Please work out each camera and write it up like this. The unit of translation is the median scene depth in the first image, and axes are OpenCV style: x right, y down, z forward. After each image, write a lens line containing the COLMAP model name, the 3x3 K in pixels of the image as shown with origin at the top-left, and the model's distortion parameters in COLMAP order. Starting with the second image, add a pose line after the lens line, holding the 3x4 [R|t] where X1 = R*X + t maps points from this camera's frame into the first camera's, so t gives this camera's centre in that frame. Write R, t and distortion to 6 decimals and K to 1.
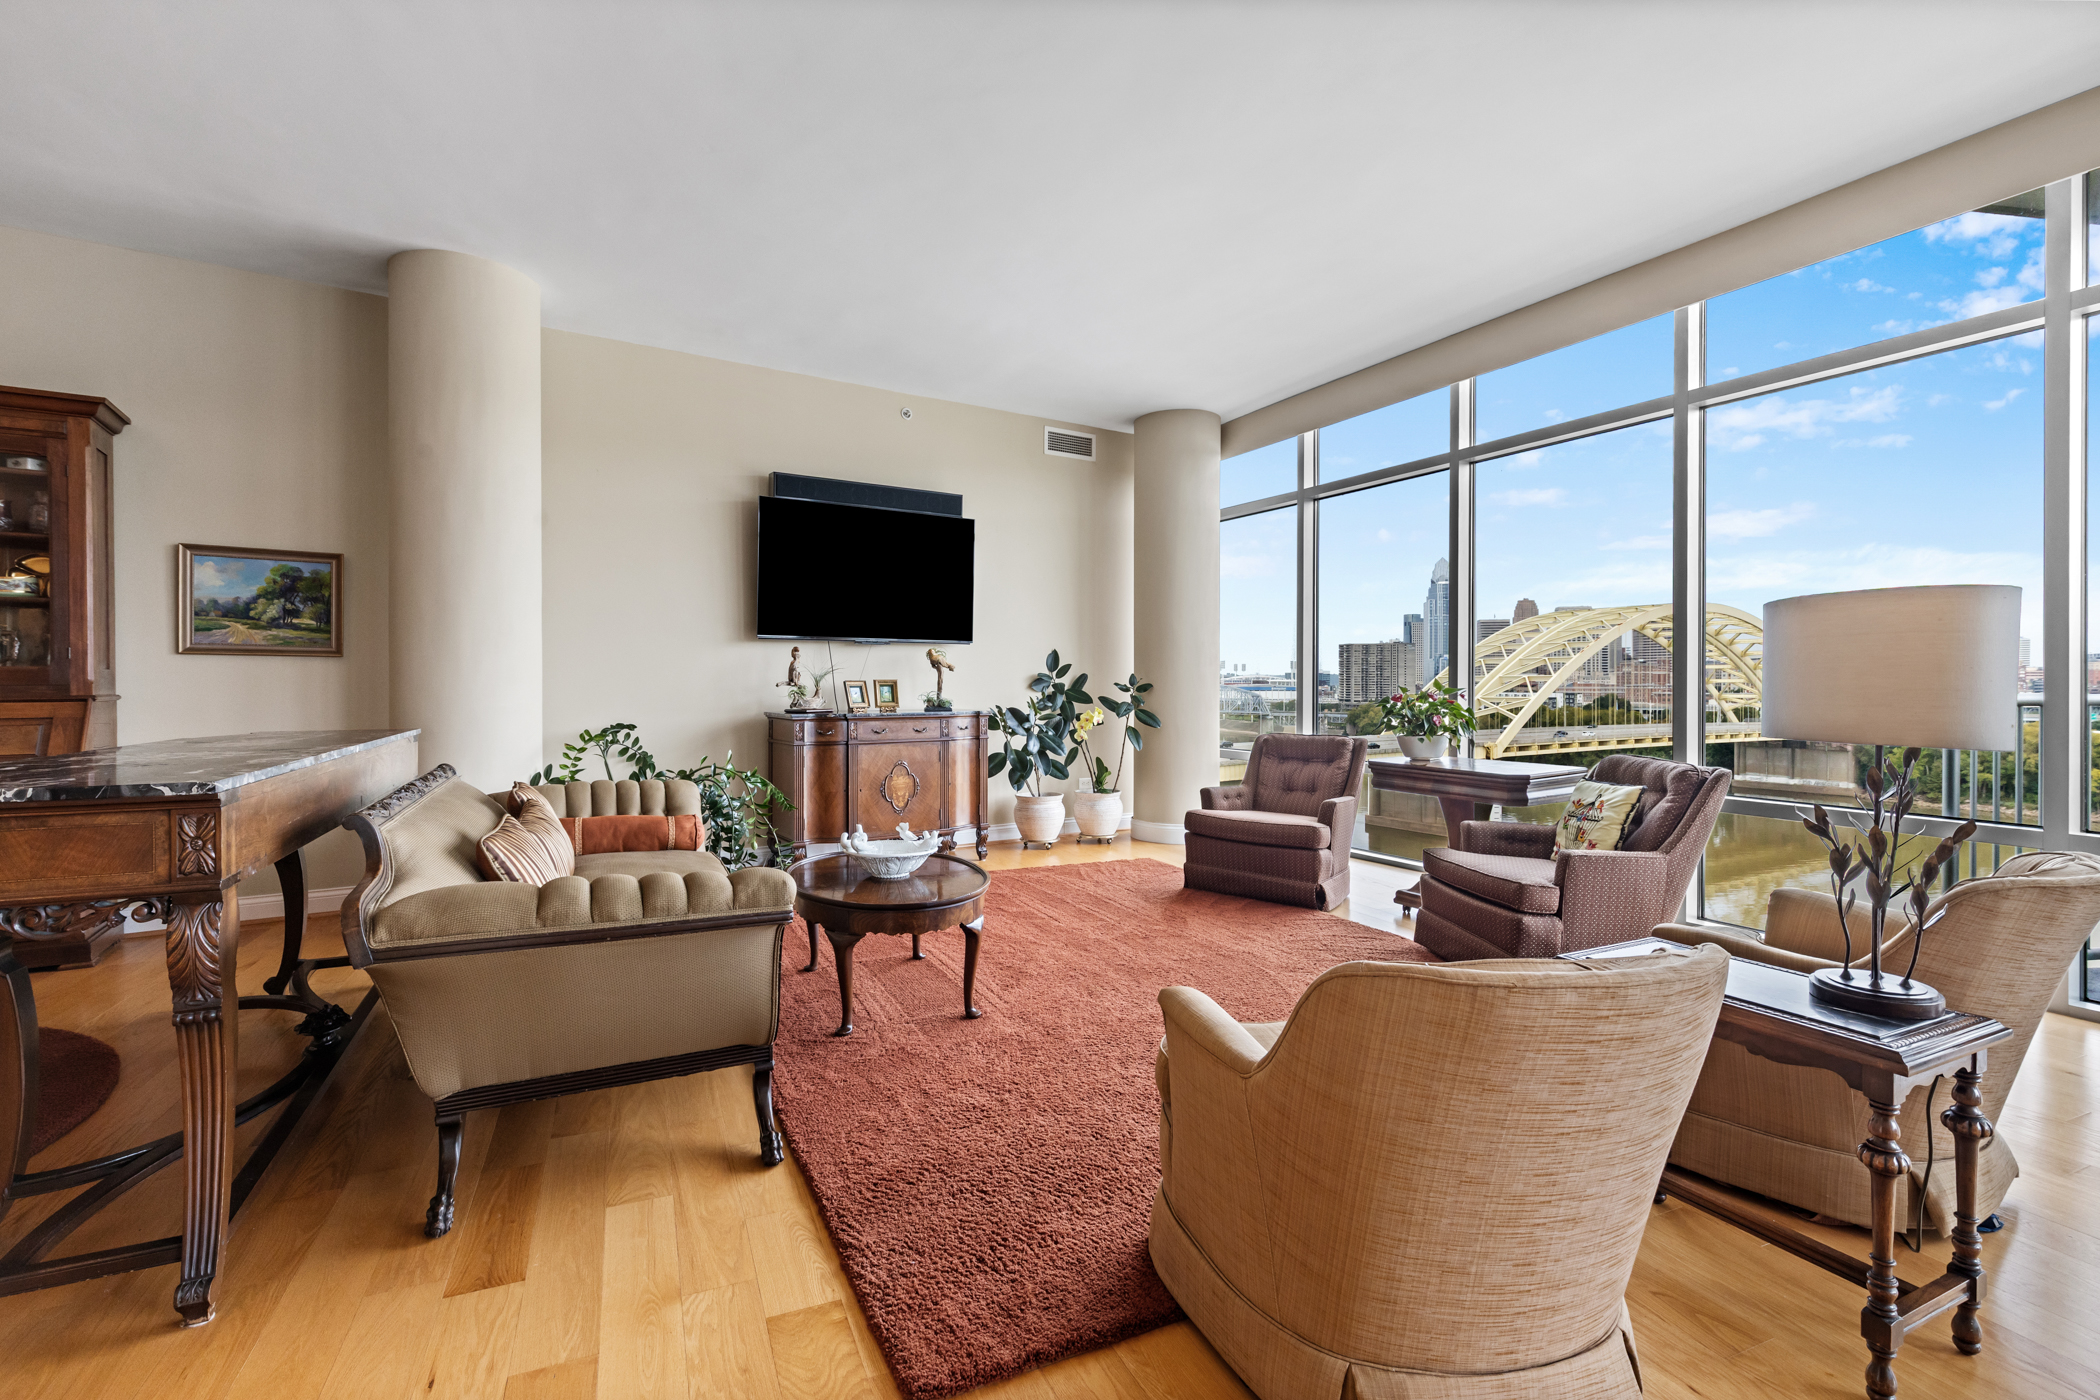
lens RADIAL K [[948.7, 0, 1043.6], [0, 948.7, 679.8], [0, 0, 1]] dist [0.003811, 0.000340]
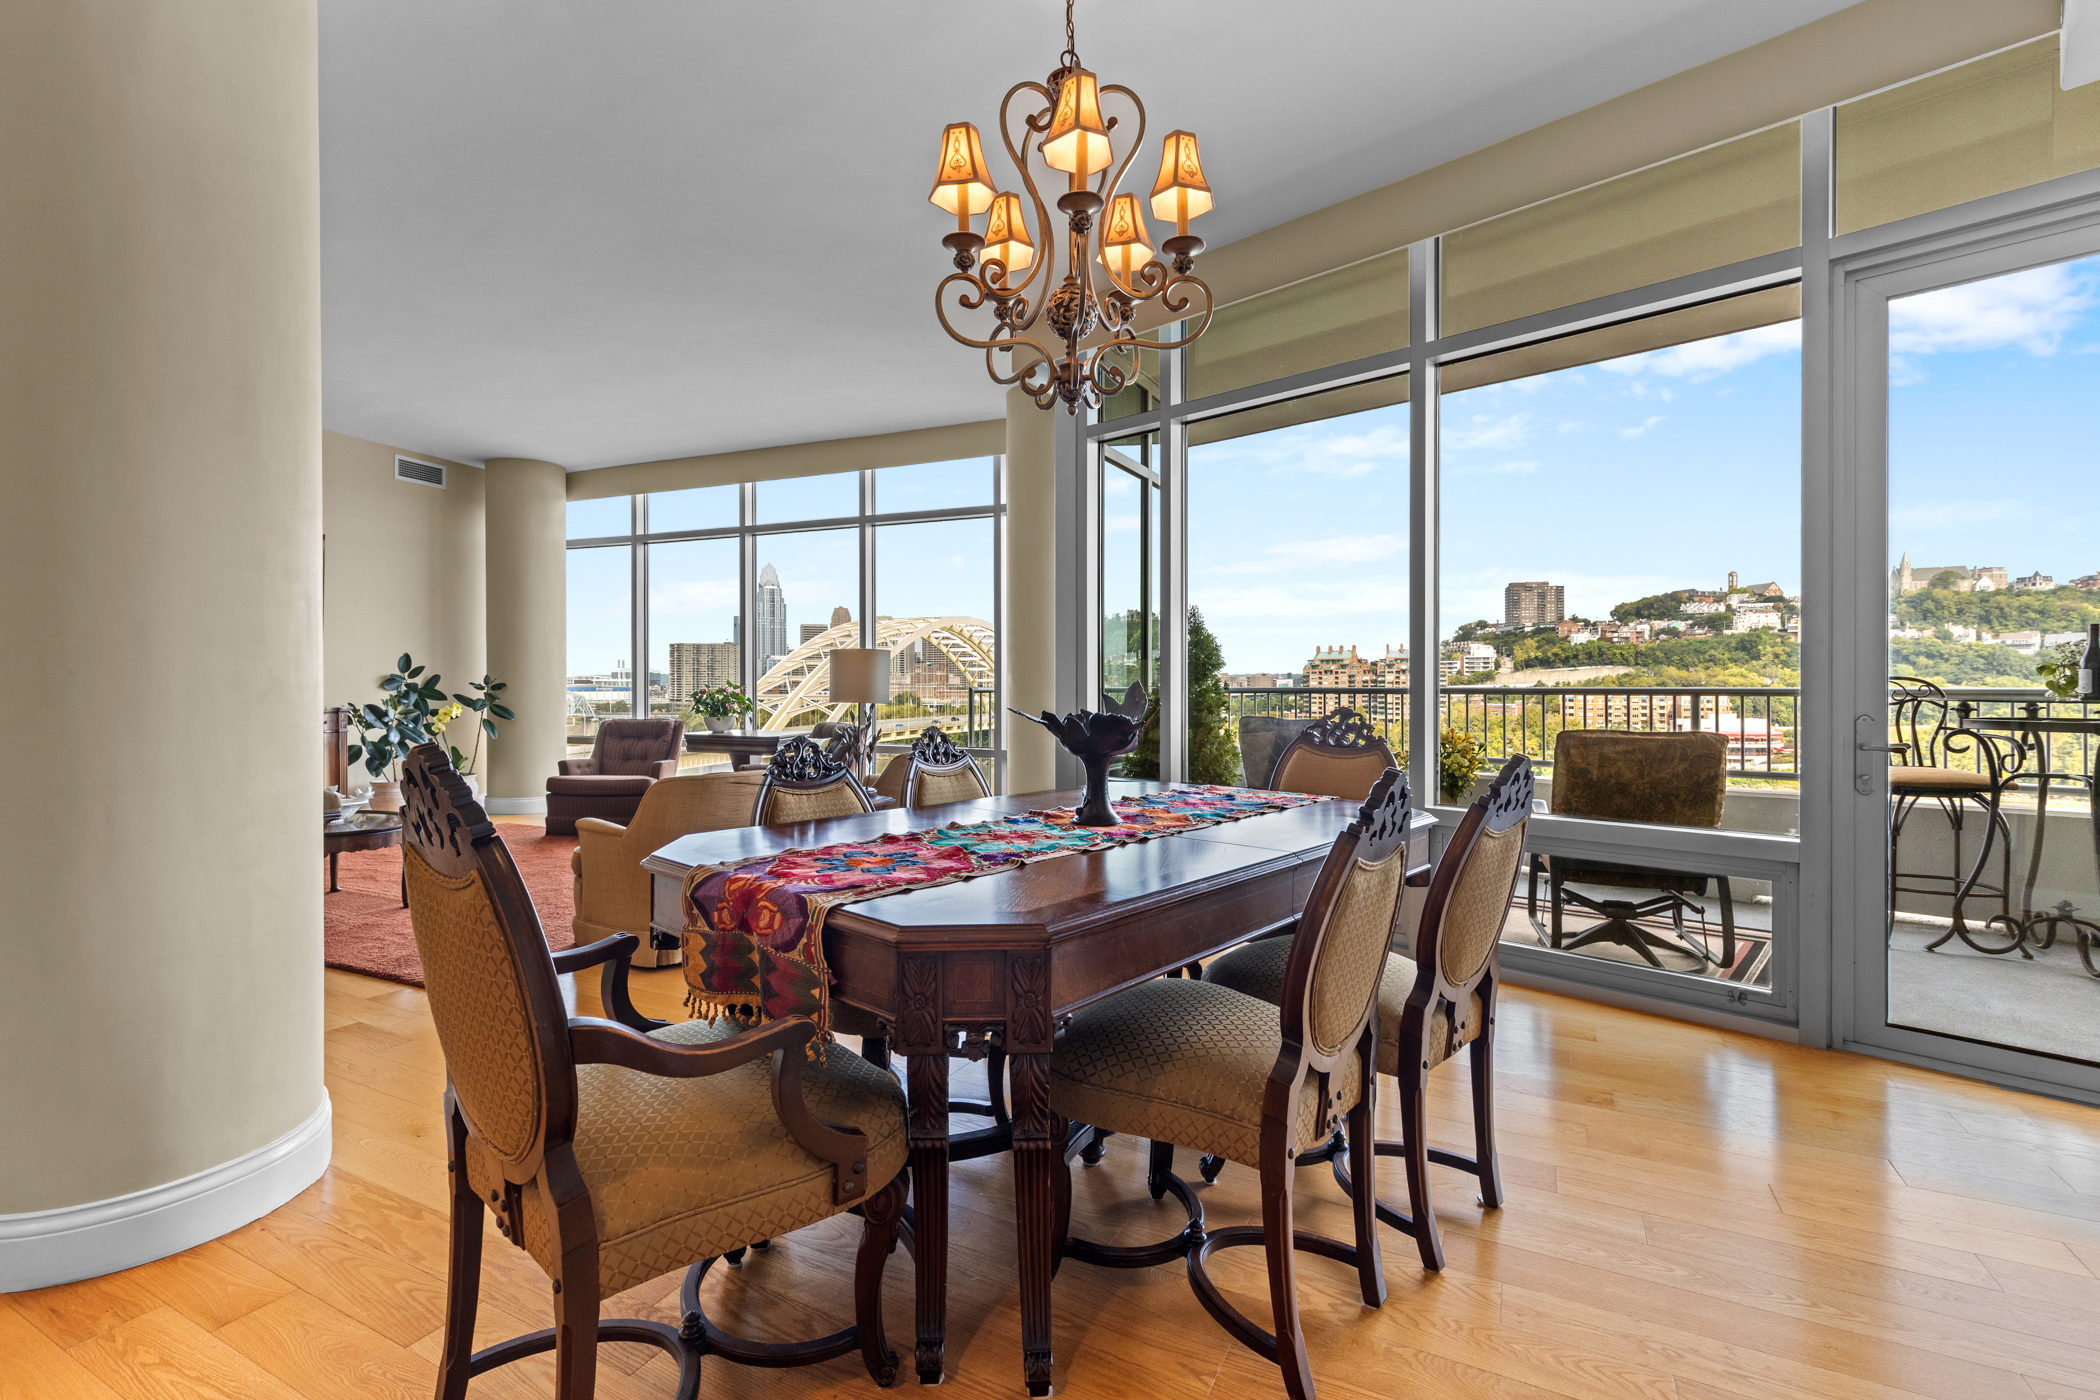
lens RADIAL K [[948.7, 0, 1035.6], [0, 948.7, 691.3], [0, 0, 1]] dist [0.003811, 0.000340]
pose [[0.784257, -0.007542, 0.620391, -0.111508], [-0.000066, 0.999925, 0.012239, -0.000204], [-0.620436, -0.009639, 0.784197, -0.382198]]
